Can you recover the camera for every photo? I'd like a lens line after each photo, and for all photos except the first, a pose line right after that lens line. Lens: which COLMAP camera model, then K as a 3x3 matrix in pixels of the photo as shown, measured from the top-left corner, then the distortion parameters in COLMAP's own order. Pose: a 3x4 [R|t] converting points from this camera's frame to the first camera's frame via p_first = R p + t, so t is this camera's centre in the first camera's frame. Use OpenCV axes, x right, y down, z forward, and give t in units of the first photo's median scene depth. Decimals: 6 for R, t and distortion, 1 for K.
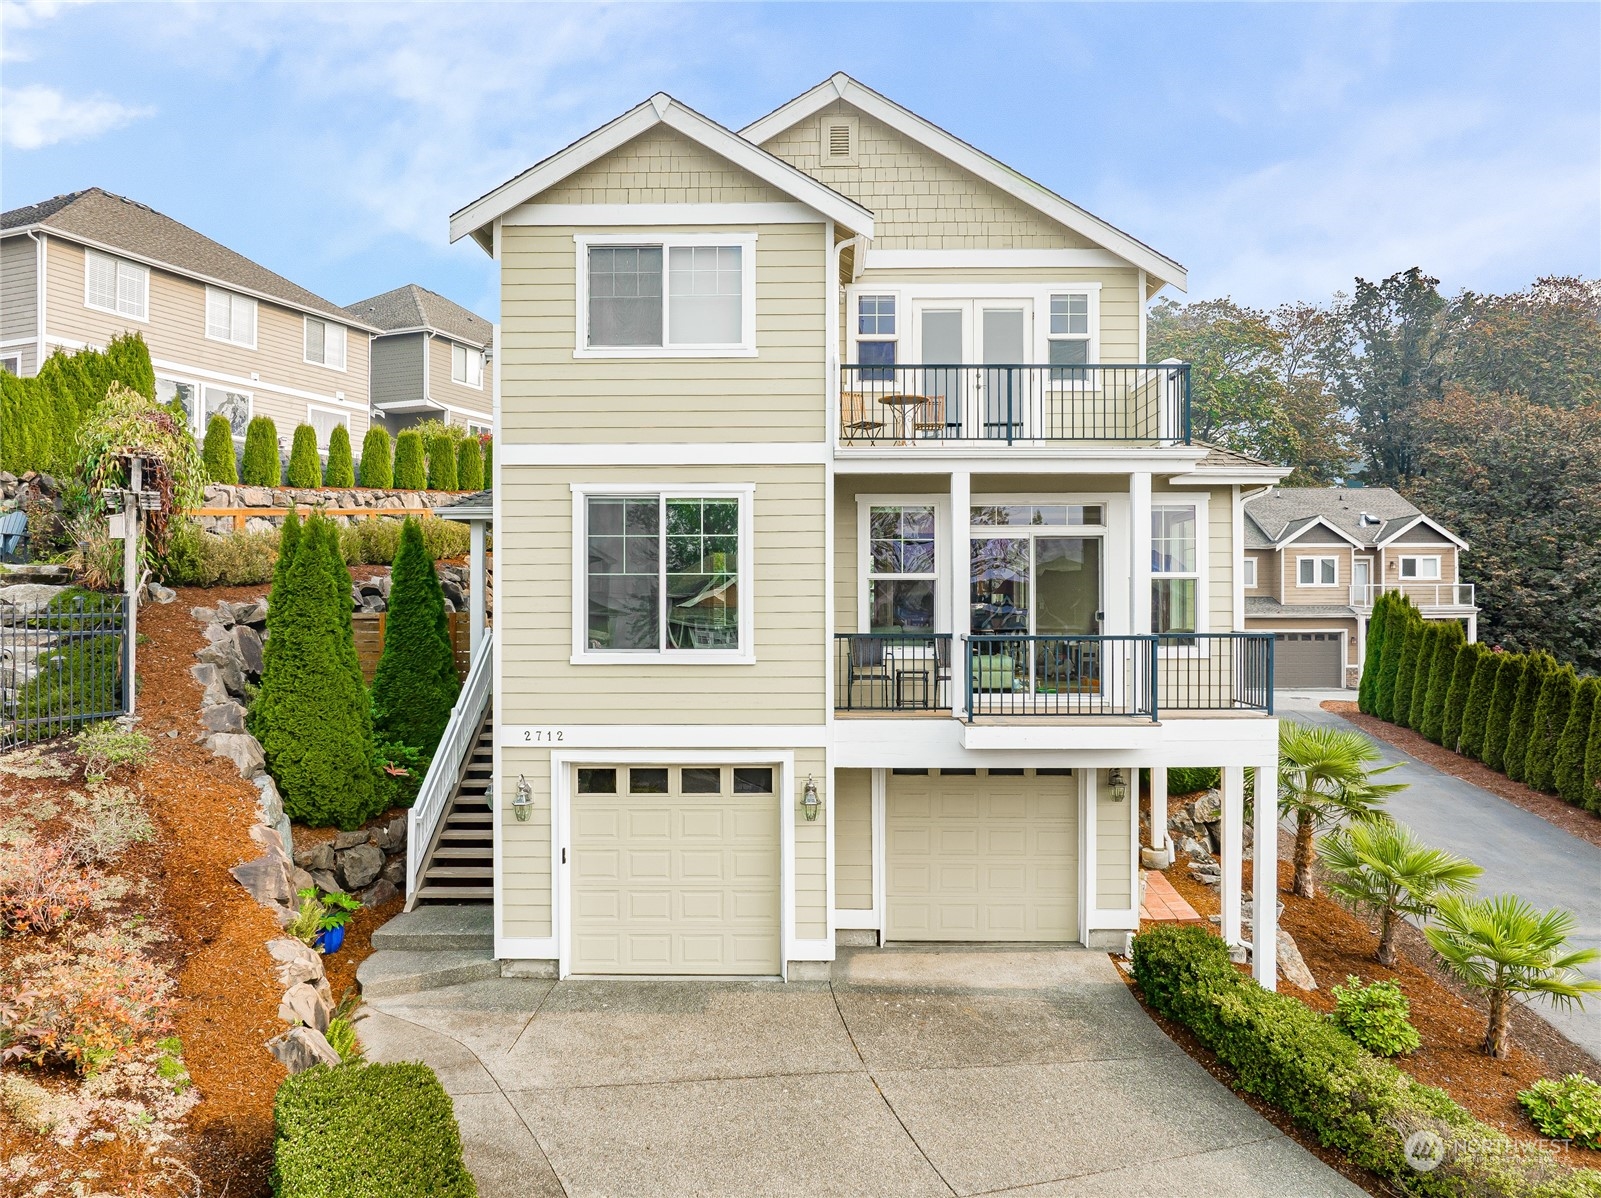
lens RADIAL K [[1132.8, 0, 800.2], [0, 1132.8, 602.3], [0, 0, 1]] dist [-0.046367, 0.009744]
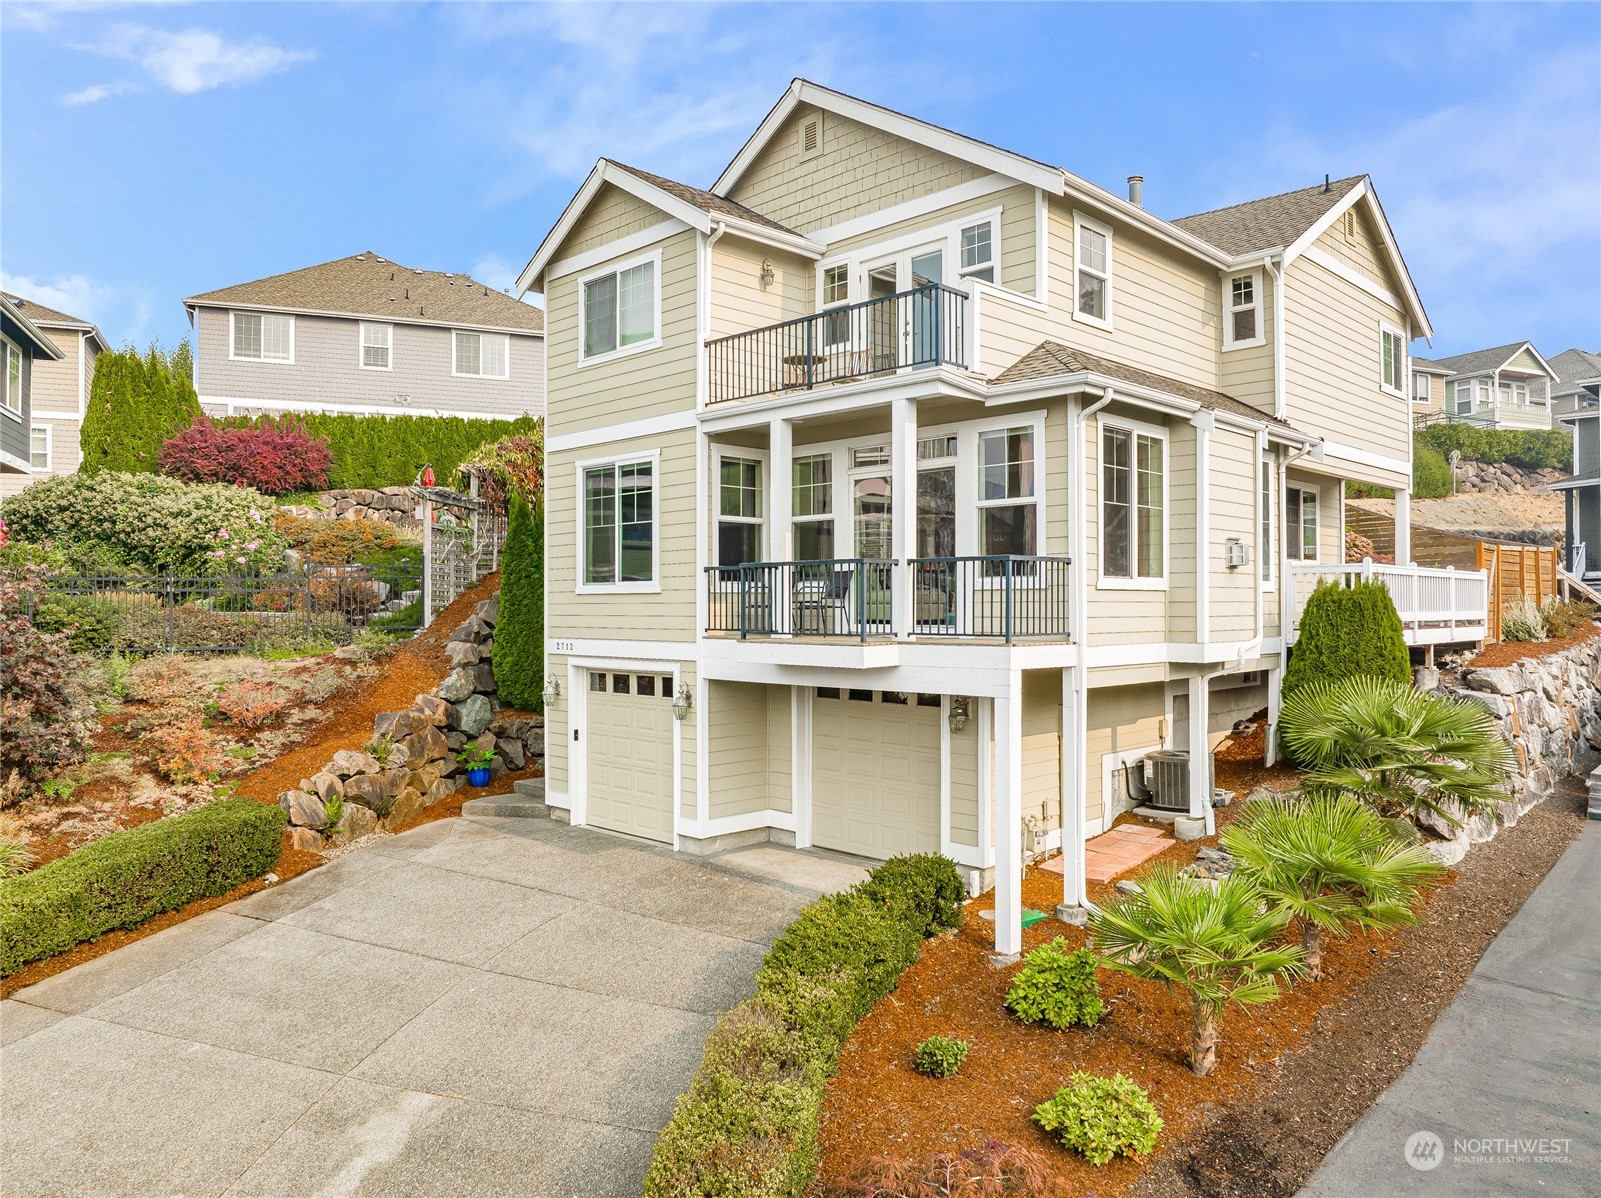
lens RADIAL K [[1132.8, 0, 802.7], [0, 1132.8, 599.2], [0, 0, 1]] dist [-0.046367, 0.009744]
pose [[0.721762, -0.003687, -0.692131, 0.931720], [0.004446, 0.999990, -0.000691, 0.063211], [0.692127, -0.002578, 0.721771, 0.205180]]
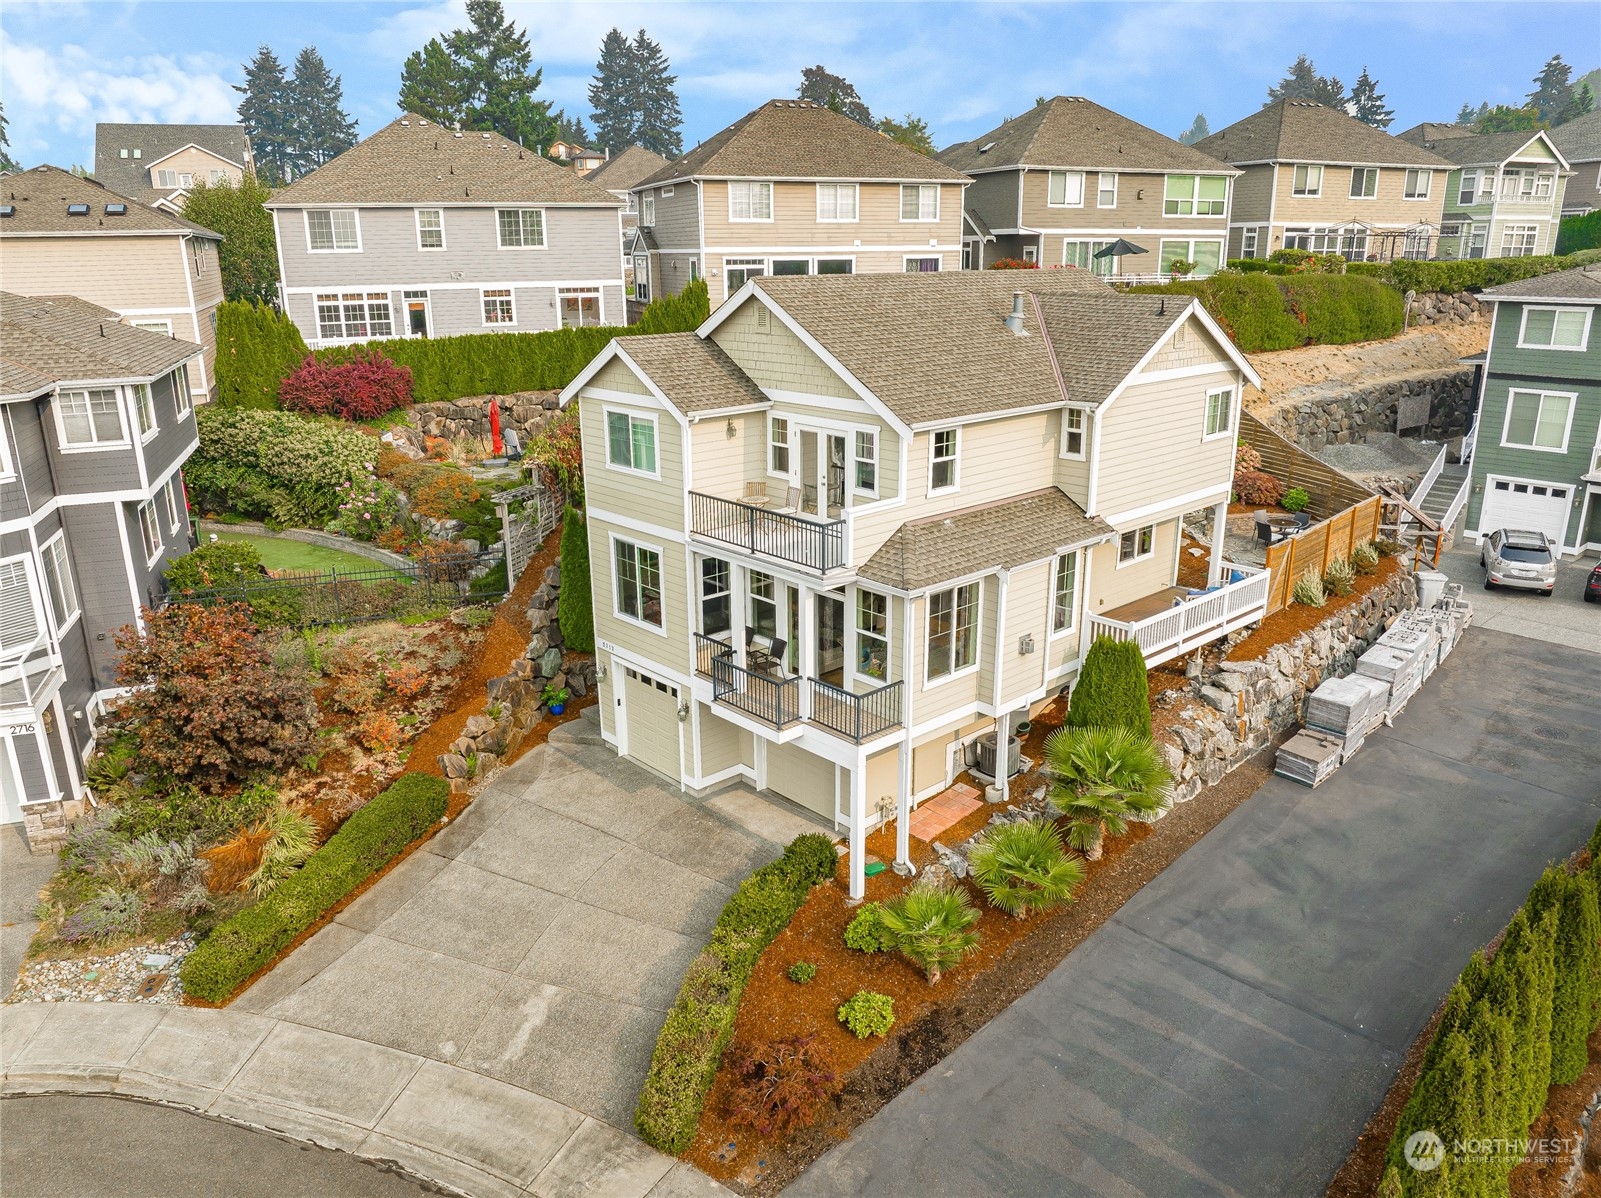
lens RADIAL K [[1132.8, 0, 805.7], [0, 1132.8, 606.1], [0, 0, 1]] dist [-0.046367, 0.009744]
pose [[0.690628, 0.216955, -0.689901, 1.437484], [0.009457, 0.951152, 0.308578, -0.588747], [0.723148, -0.219637, 0.654840, -0.084321]]
